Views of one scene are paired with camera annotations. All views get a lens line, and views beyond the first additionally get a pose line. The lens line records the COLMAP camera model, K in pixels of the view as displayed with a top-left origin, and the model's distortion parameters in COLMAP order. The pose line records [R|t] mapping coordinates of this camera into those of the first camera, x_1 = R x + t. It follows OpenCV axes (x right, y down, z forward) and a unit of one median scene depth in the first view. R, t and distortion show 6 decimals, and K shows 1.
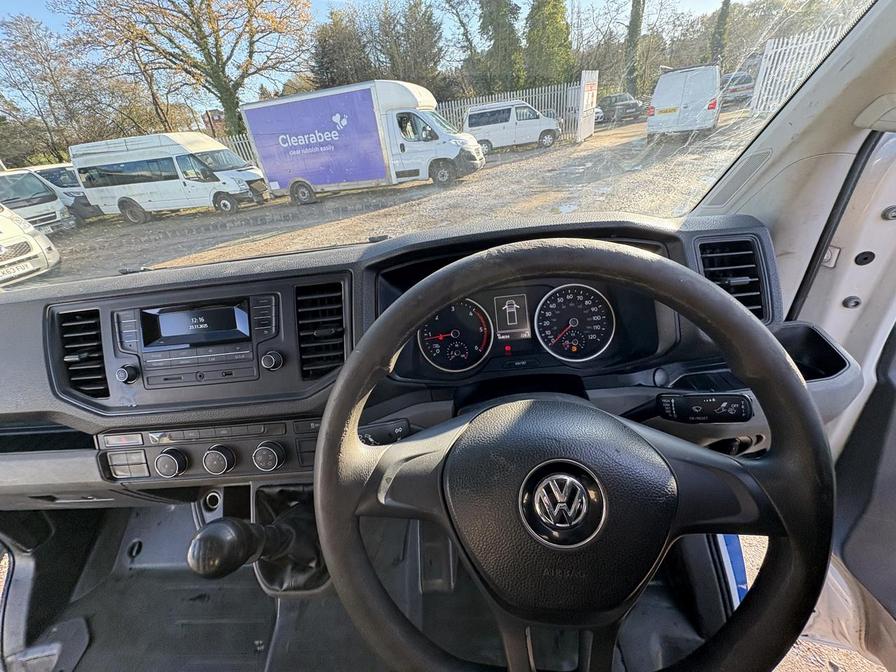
lens RADIAL K [[355.1, 0, 448.0], [0, 355.1, 336.0], [0, 0, 1]] dist [-0.000566, -0.000030]
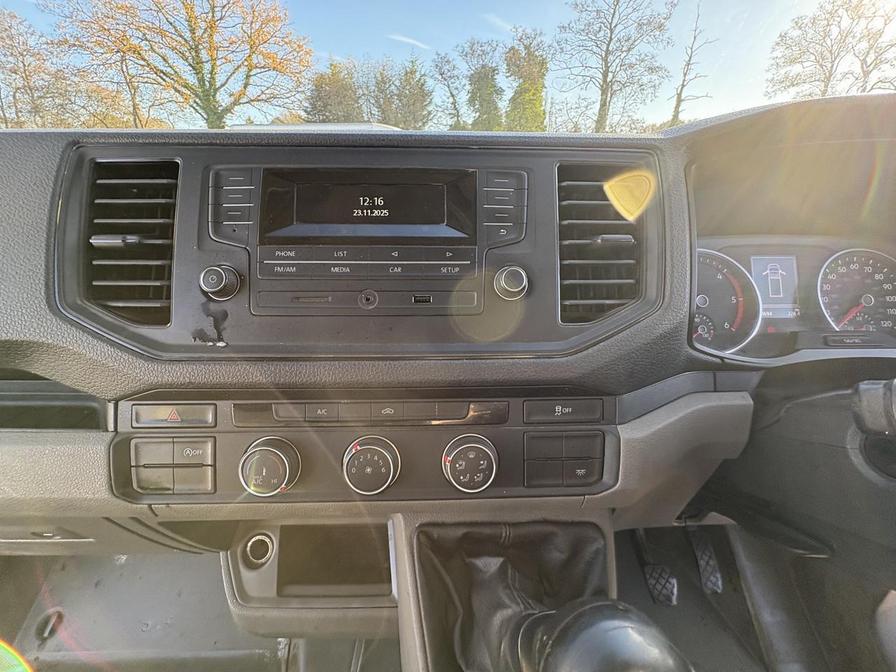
lens RADIAL K [[356.7, 0, 447.7], [0, 356.7, 335.1], [0, 0, 1]] dist [-0.000533, 0.000037]
pose [[0.989560, 0.100423, 0.103372, -0.027598], [-0.085984, 0.987006, -0.135740, 0.010087], [-0.115660, 0.125434, 0.985337, 0.020406]]
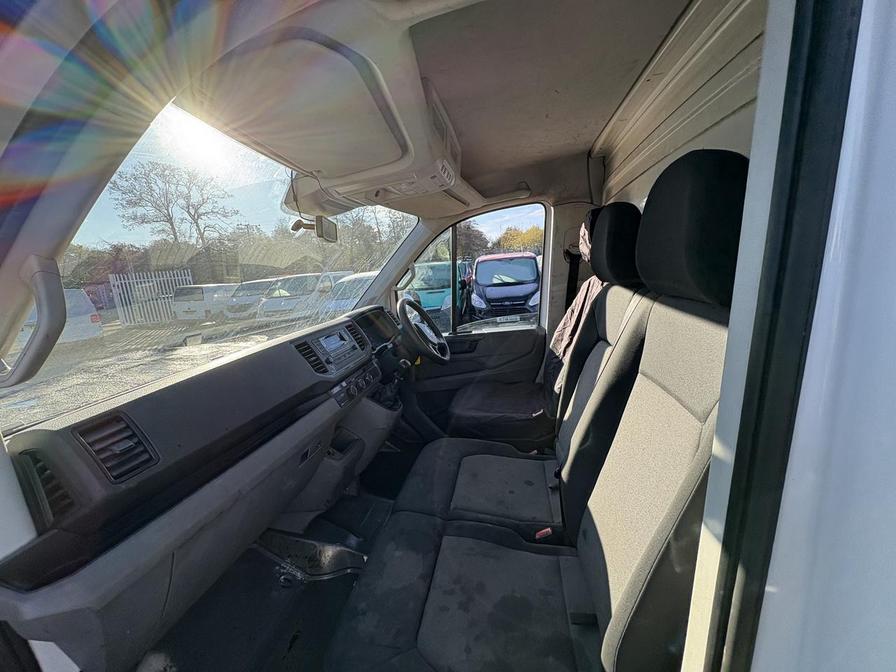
lens RADIAL K [[356.7, 0, 447.7], [0, 356.7, 335.1], [0, 0, 1]] dist [-0.000533, 0.000037]
pose [[0.154808, -0.065363, 0.985780, -0.133338], [0.565827, 0.823813, -0.034235, 0.024742], [-0.809861, 0.563081, 0.164517, -0.010156]]
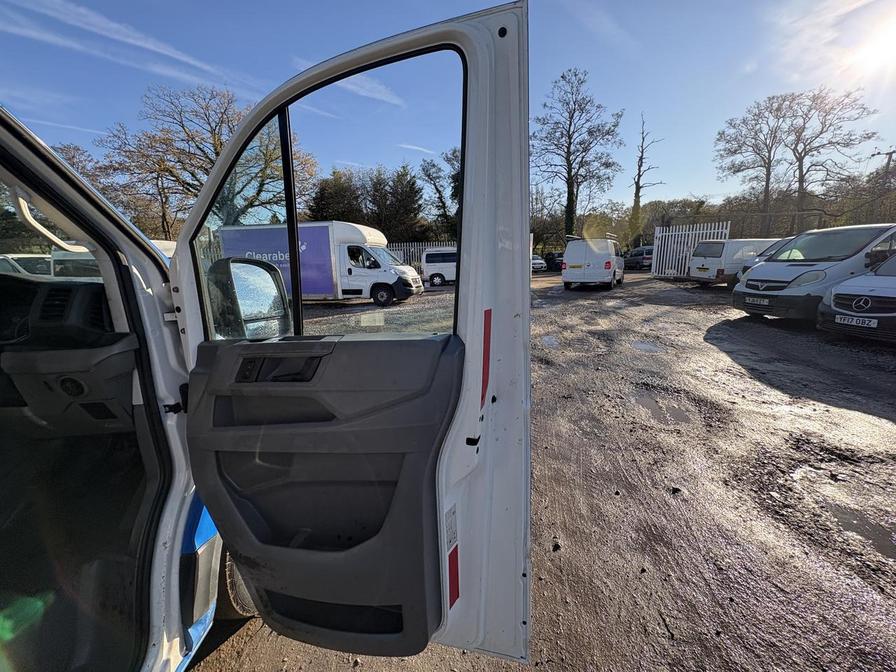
lens RADIAL K [[354.9, 0, 449.2], [0, 354.9, 335.3], [0, 0, 1]] dist [-0.000521, 0.000052]
pose [[0.994543, 0.088135, 0.055833, 0.121439], [-0.065152, 0.942625, -0.327434, 0.025589], [-0.081488, 0.322009, 0.943223, -0.053464]]
